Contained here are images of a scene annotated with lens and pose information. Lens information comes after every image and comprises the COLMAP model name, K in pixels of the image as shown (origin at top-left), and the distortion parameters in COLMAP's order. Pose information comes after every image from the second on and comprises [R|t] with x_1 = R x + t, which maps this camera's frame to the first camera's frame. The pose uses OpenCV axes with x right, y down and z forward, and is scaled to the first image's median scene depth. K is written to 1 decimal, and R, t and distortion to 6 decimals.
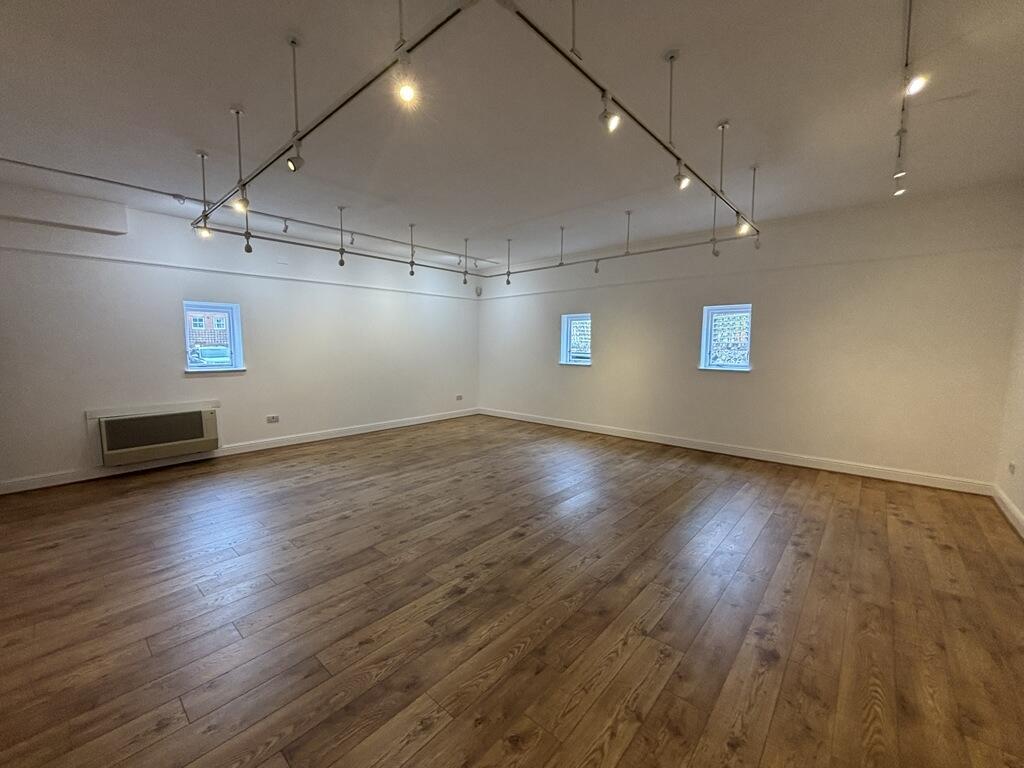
lens RADIAL K [[412.6, 0, 510.4], [0, 412.6, 407.9], [0, 0, 1]] dist [0.004695, -0.000117]
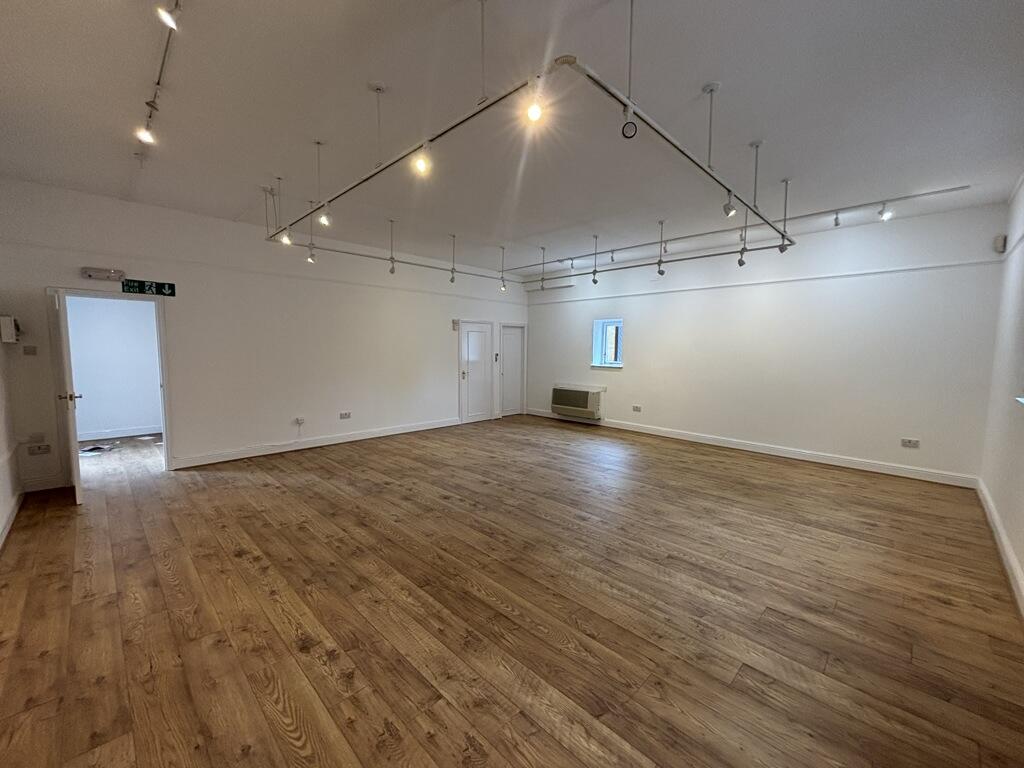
lens RADIAL K [[413.6, 0, 508.7], [0, 413.6, 381.8], [0, 0, 1]] dist [0.002620, -0.000275]
pose [[-0.058692, 0.082092, -0.994895, 1.015167], [-0.162457, 0.982542, 0.090657, -0.151269], [0.984968, 0.166949, -0.044331, 0.972456]]
